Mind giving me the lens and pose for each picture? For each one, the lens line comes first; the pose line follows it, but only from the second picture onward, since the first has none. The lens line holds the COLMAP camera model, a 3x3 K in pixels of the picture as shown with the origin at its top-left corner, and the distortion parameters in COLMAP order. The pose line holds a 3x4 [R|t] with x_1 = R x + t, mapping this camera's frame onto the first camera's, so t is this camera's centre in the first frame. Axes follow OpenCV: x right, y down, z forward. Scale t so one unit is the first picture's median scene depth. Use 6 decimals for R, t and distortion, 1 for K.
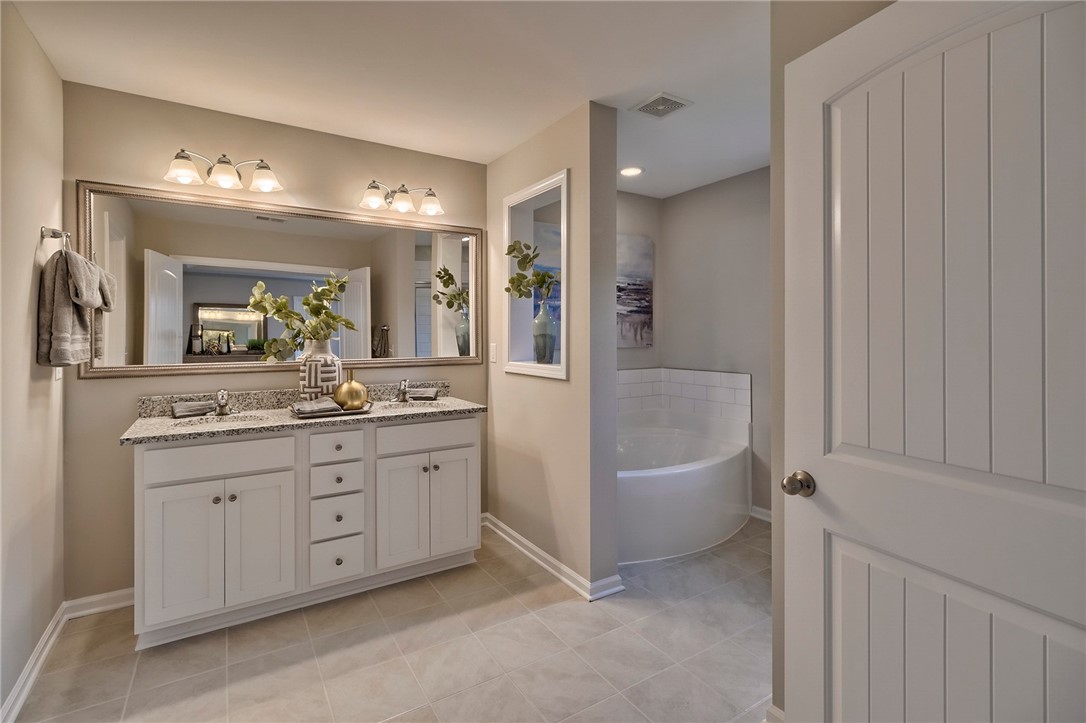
lens RADIAL K [[507.0, 0, 536.1], [0, 507.0, 327.6], [0, 0, 1]] dist [0.004670, -0.001073]
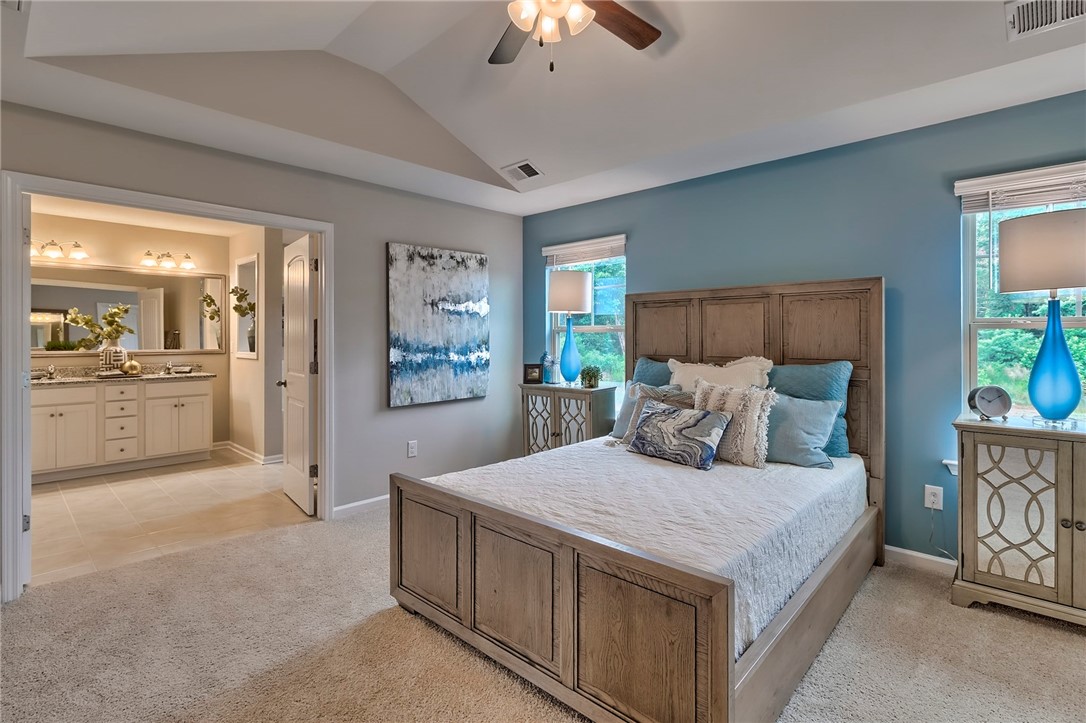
lens RADIAL K [[507.0, 0, 517.9], [0, 507.0, 333.1], [0, 0, 1]] dist [0.004670, -0.001073]
pose [[0.971141, 0.004713, 0.238460, 0.572328], [-0.005494, 0.999982, 0.002610, -0.010530], [-0.238443, -0.003845, 0.971149, -1.163129]]
